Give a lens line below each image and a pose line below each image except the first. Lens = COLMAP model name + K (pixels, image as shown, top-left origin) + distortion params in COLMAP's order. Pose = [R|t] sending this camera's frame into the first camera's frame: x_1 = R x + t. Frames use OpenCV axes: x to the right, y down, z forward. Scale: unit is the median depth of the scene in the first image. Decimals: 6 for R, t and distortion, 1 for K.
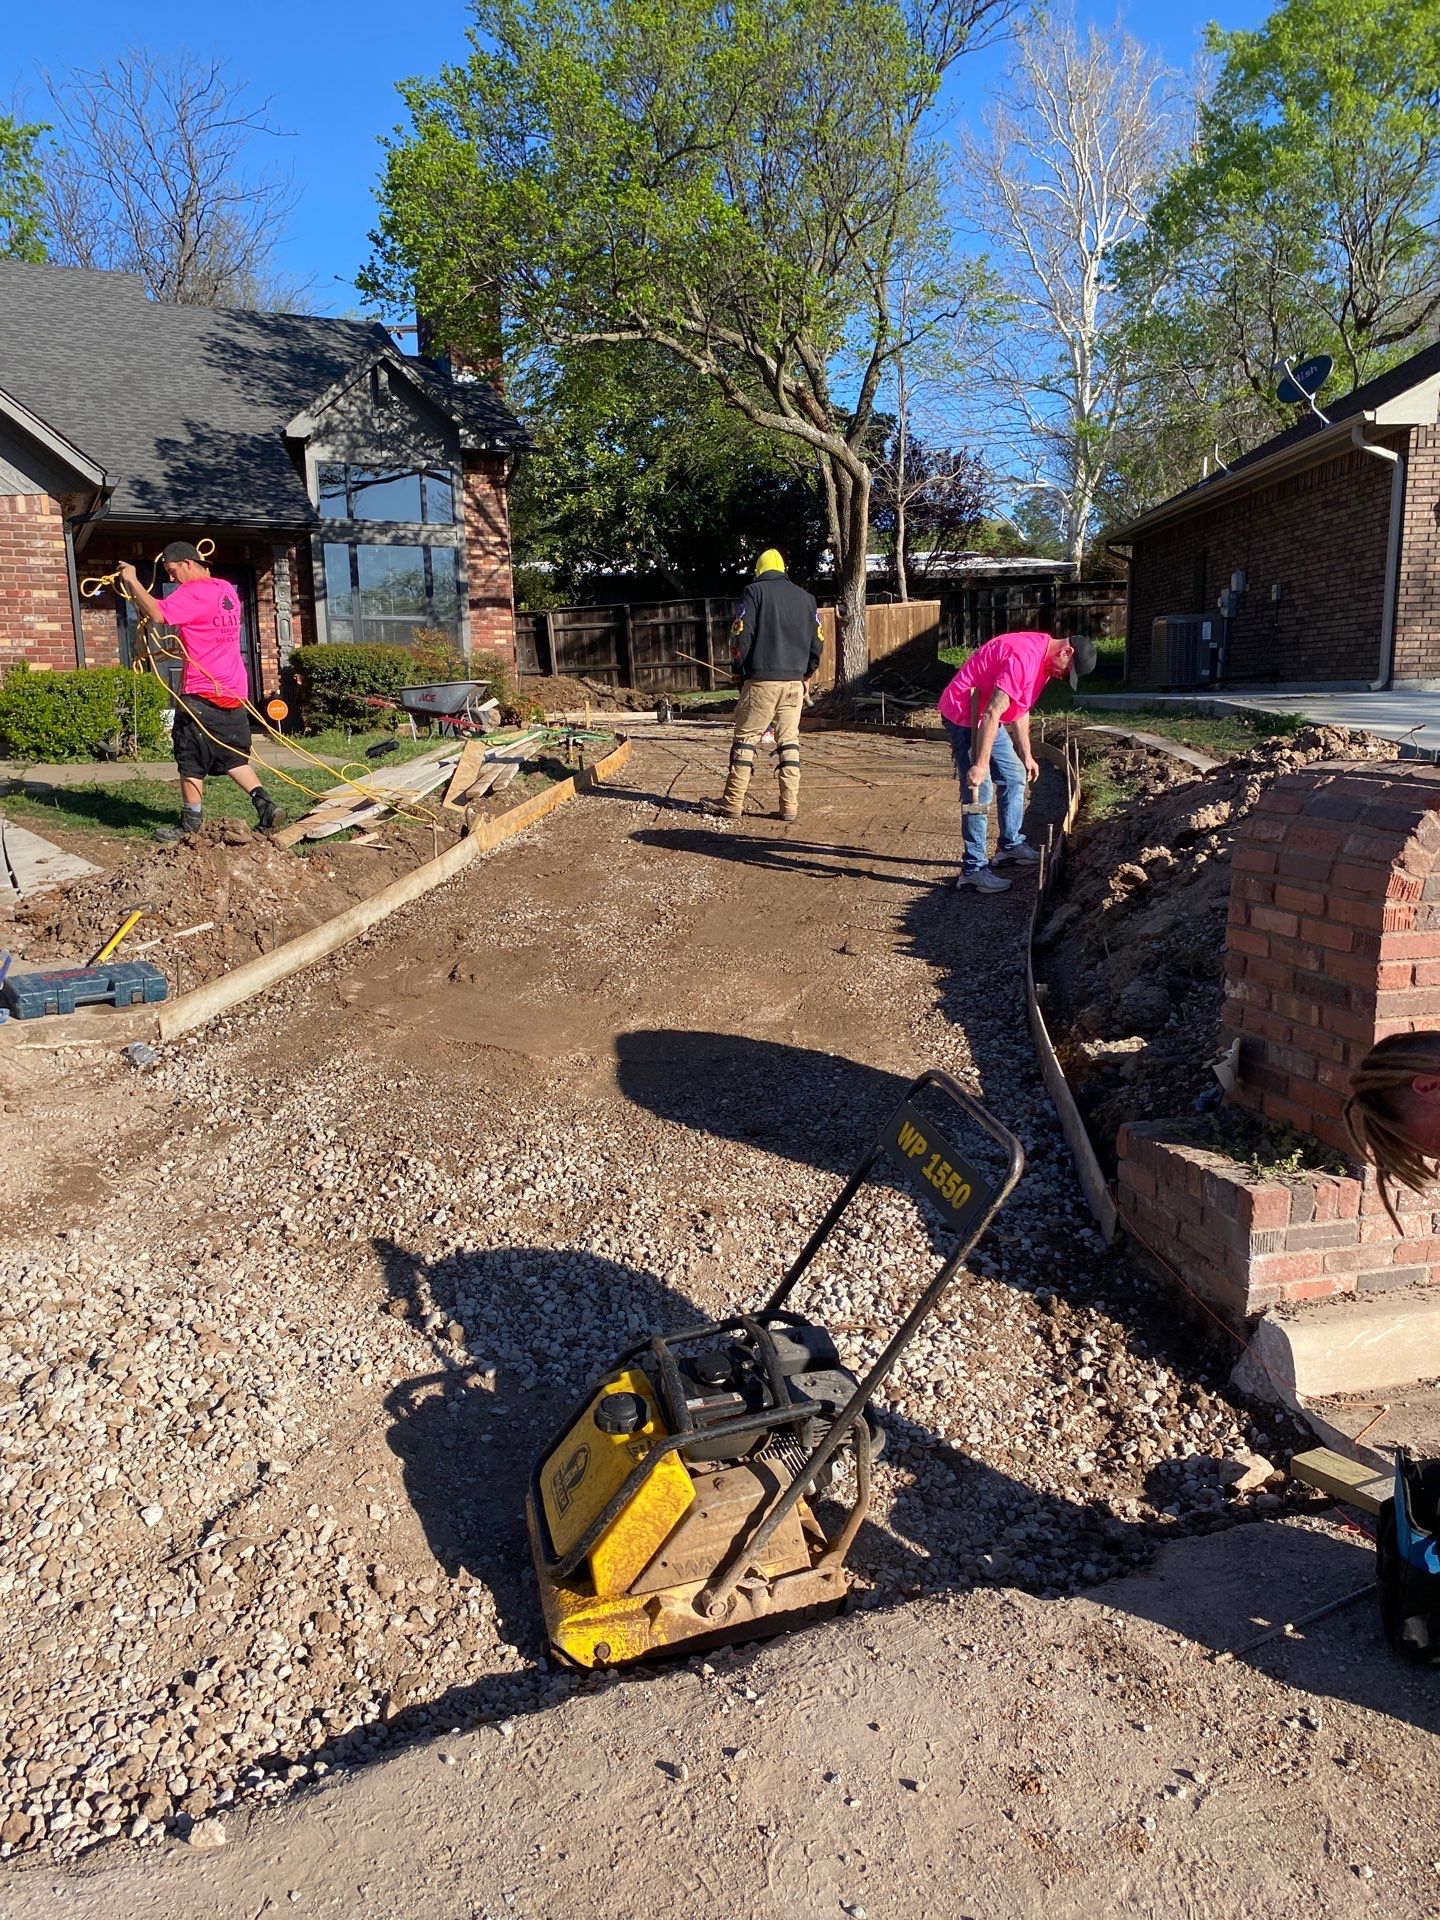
lens RADIAL K [[1455.3, 0, 704.0], [0, 1455.3, 975.3], [0, 0, 1]] dist [0.047366, -0.072759]
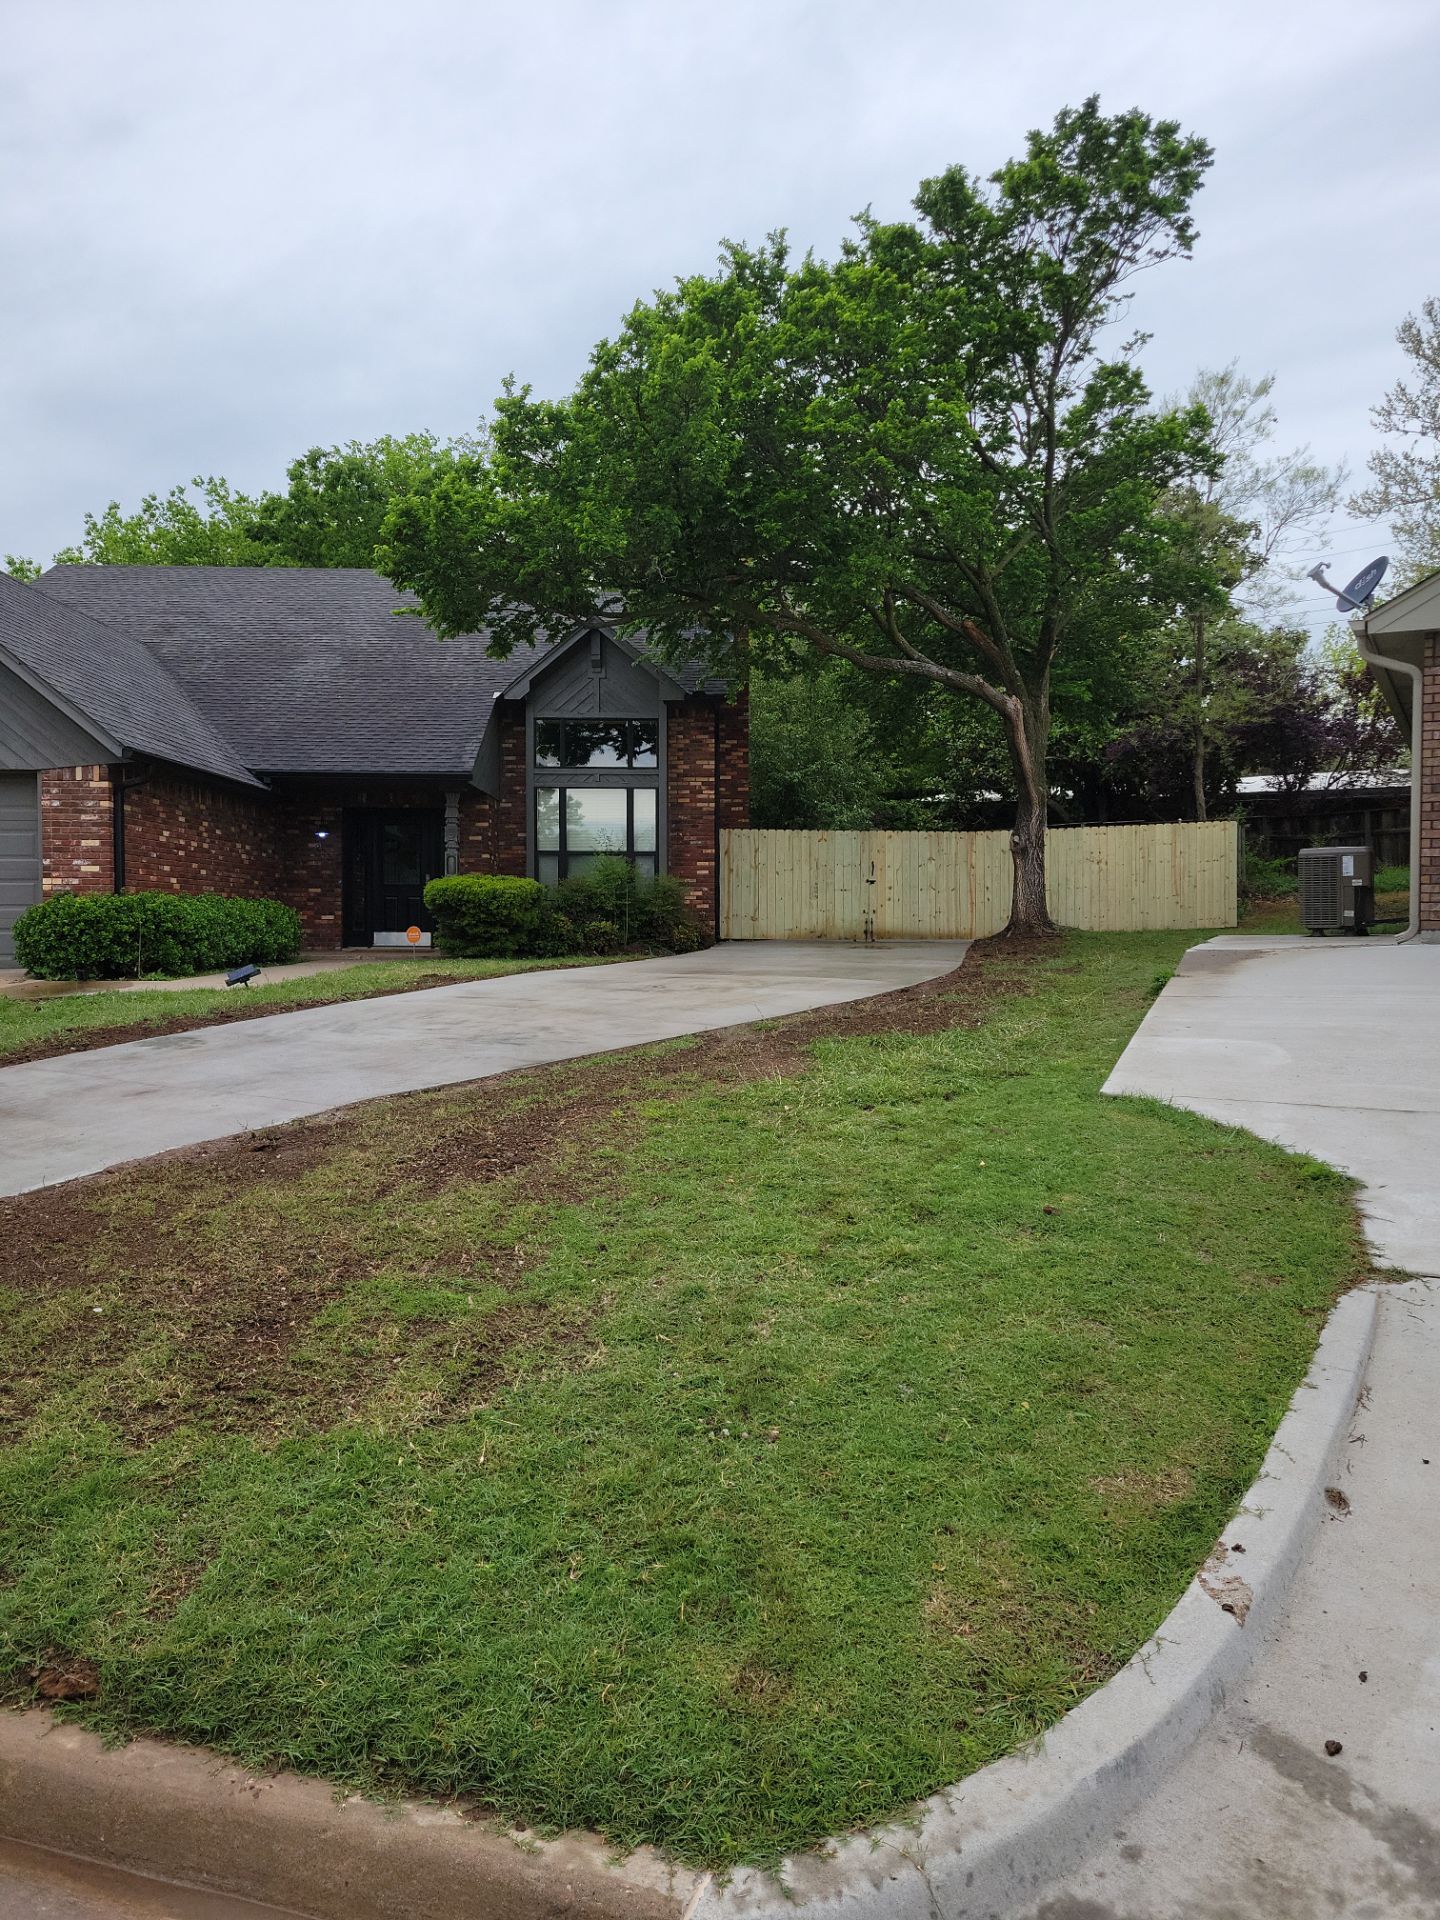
lens RADIAL K [[1449.6, 0, 708.6], [0, 1449.6, 947.8], [0, 0, 1]] dist [0.060657, -0.039239]
pose [[0.906624, 0.024303, -0.421239, 0.363897], [-0.092599, 0.985462, -0.142443, -0.030843], [0.411653, 0.168149, 0.895694, 0.084748]]
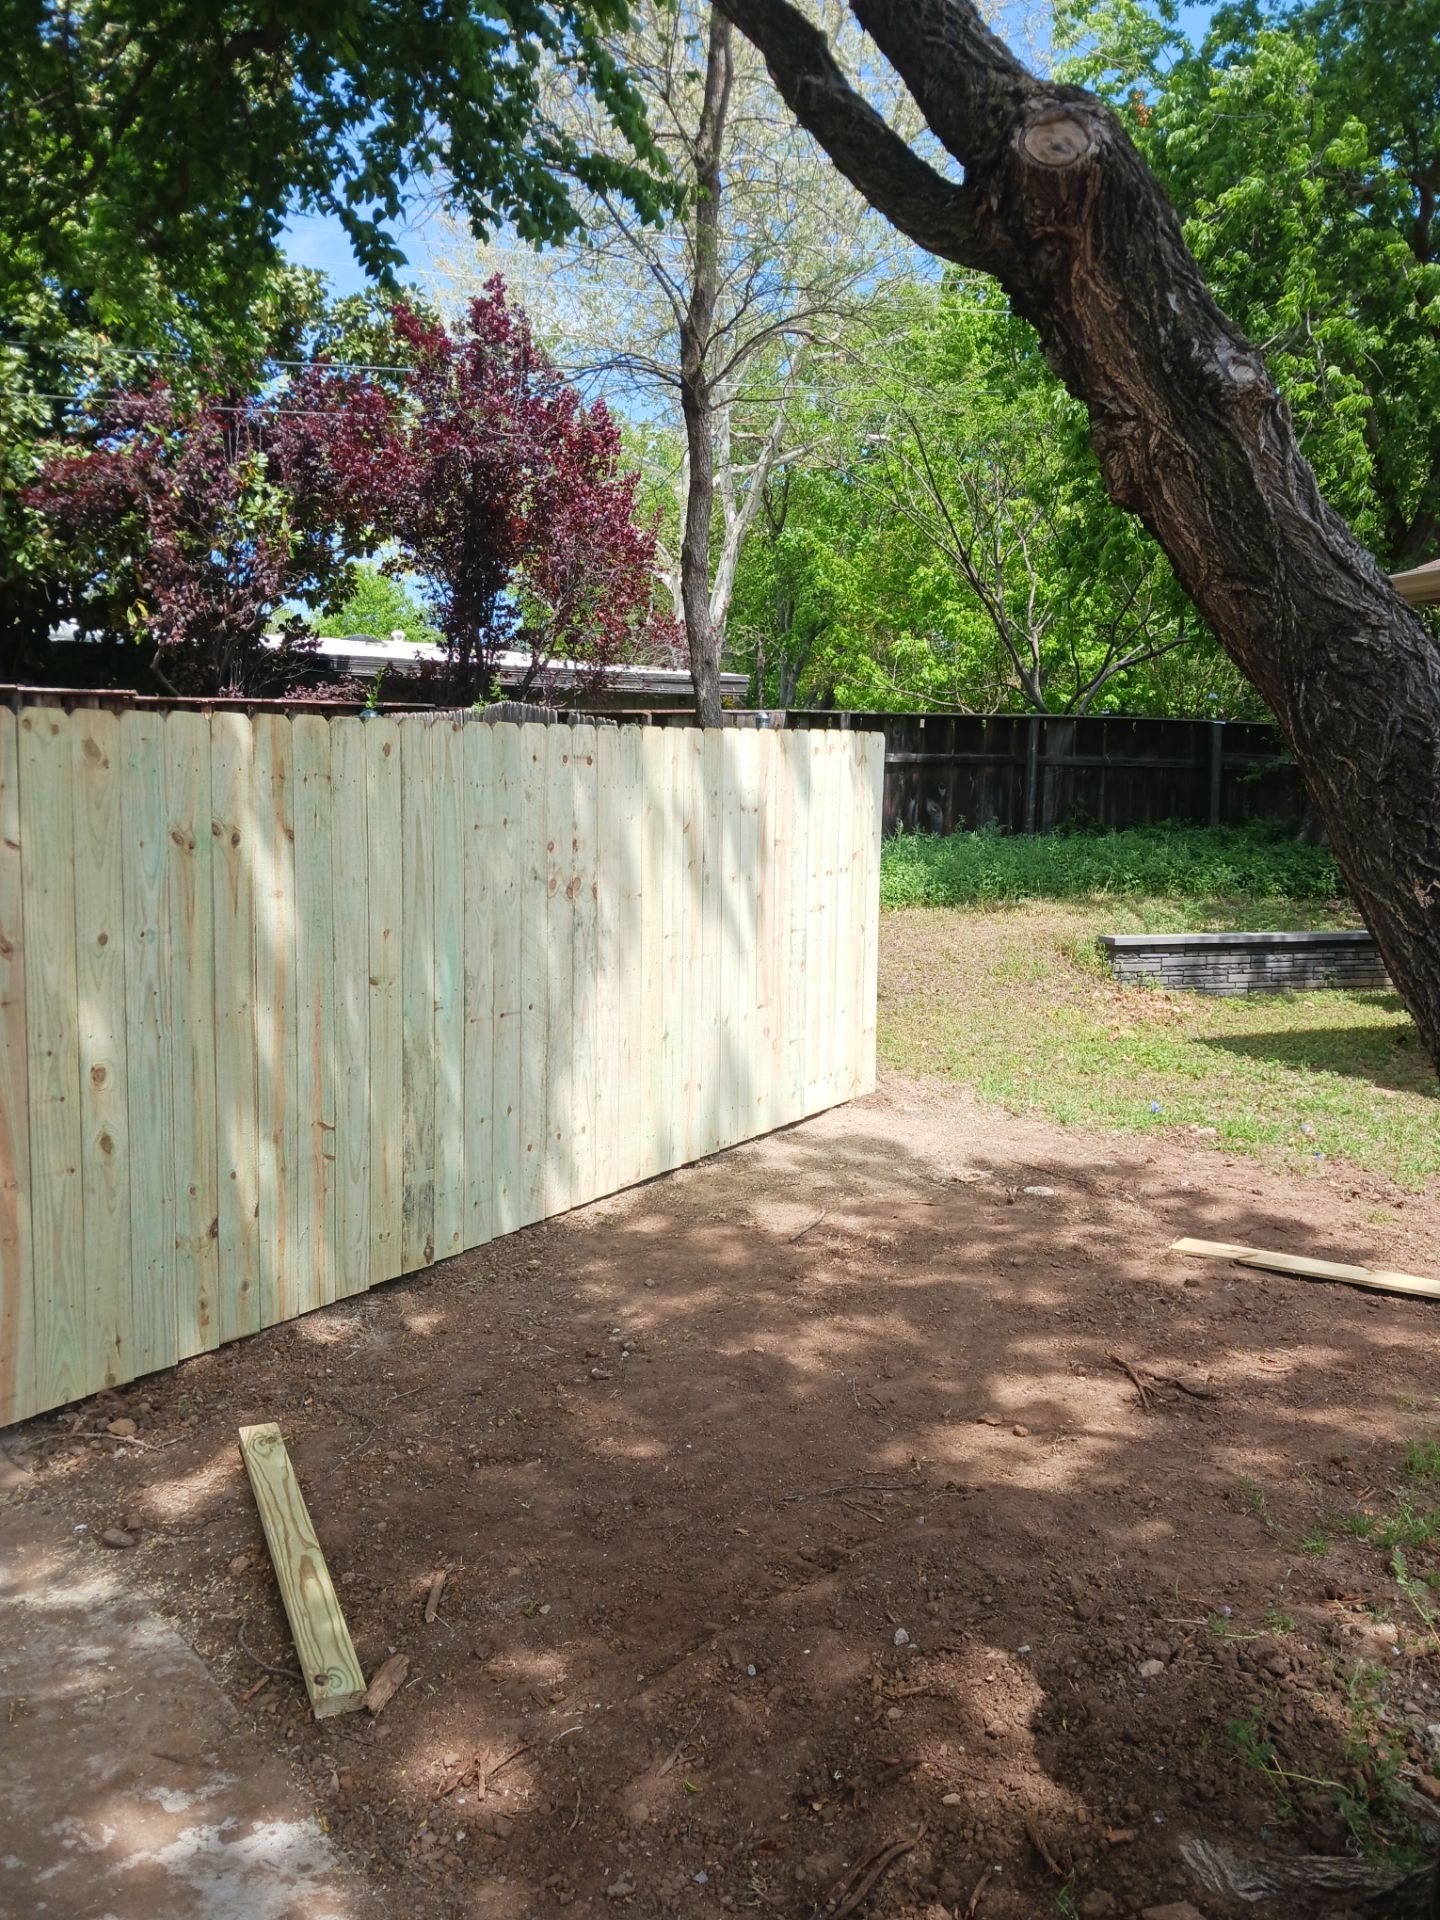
lens RADIAL K [[1514.0, 0, 723.1], [0, 1514.0, 959.1], [0, 0, 1]] dist [0.036028, -0.050377]
pose [[0.908655, -0.003924, 0.417528, 0.030942], [0.042662, 0.995595, -0.083485, -0.286697], [-0.415362, 0.093672, 0.904821, 1.112243]]
